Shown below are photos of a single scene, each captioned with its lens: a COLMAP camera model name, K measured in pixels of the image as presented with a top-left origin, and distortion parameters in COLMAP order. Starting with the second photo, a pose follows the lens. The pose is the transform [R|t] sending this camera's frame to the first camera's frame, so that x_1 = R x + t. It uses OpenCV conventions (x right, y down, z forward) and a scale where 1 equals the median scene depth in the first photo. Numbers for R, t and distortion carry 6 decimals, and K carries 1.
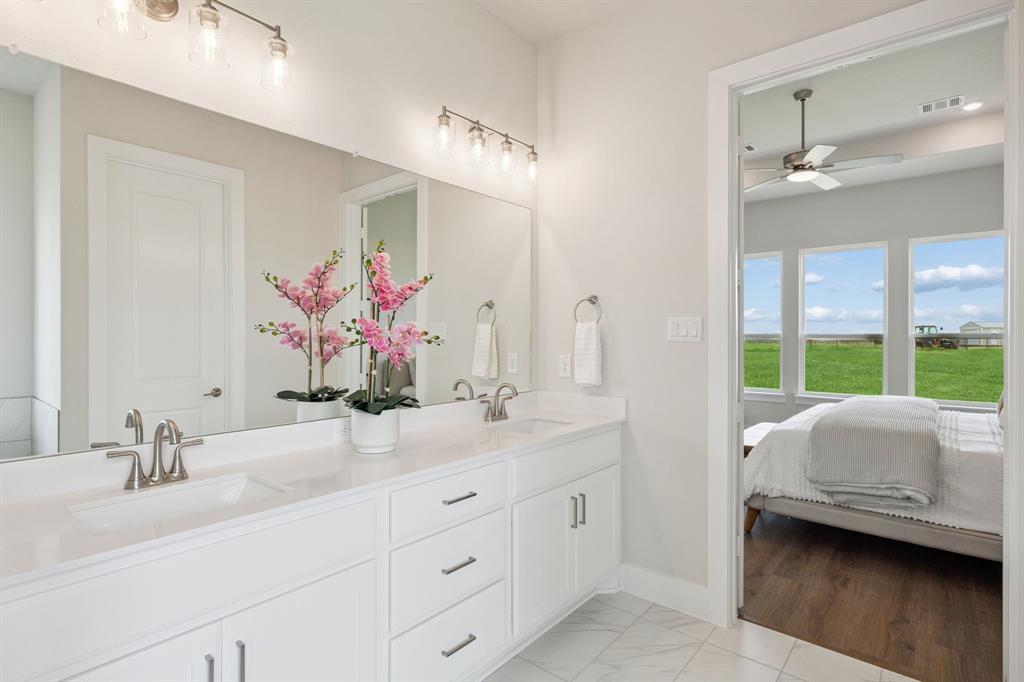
lens RADIAL K [[513.4, 0, 504.8], [0, 513.4, 336.3], [0, 0, 1]] dist [0.000761, -0.001344]
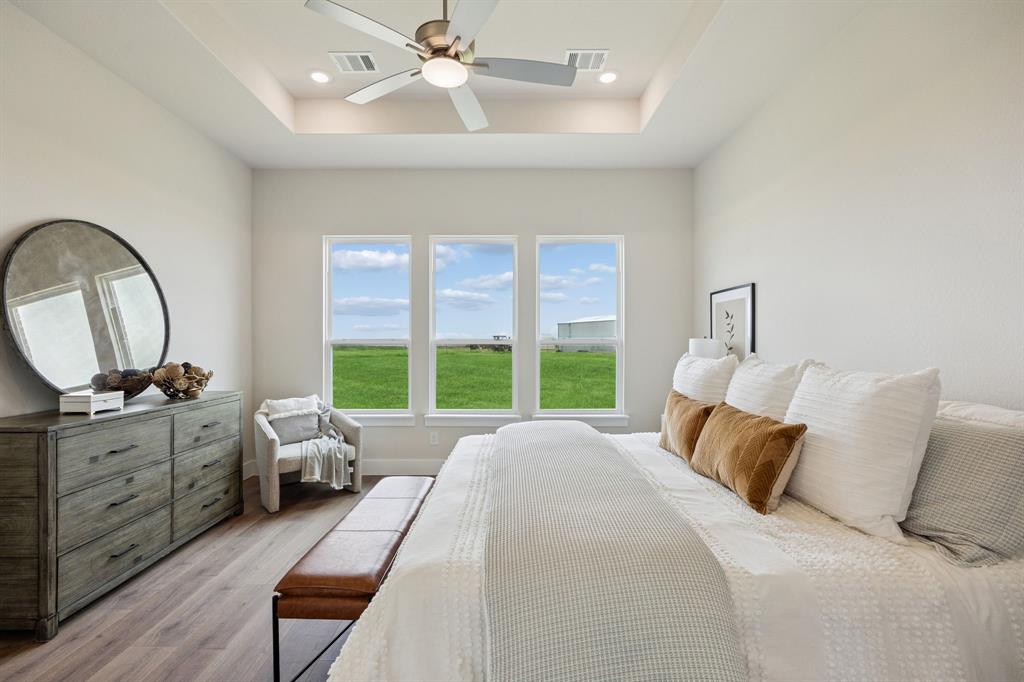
lens RADIAL K [[473.3, 0, 505.9], [0, 473.3, 343.7], [0, 0, 1]] dist [0.011379, 0.000503]
pose [[0.766291, 0.000968, 0.642493, 0.421853], [-0.001420, 0.999999, 0.000187, 0.007397], [-0.642492, -0.001055, 0.766292, 0.796202]]
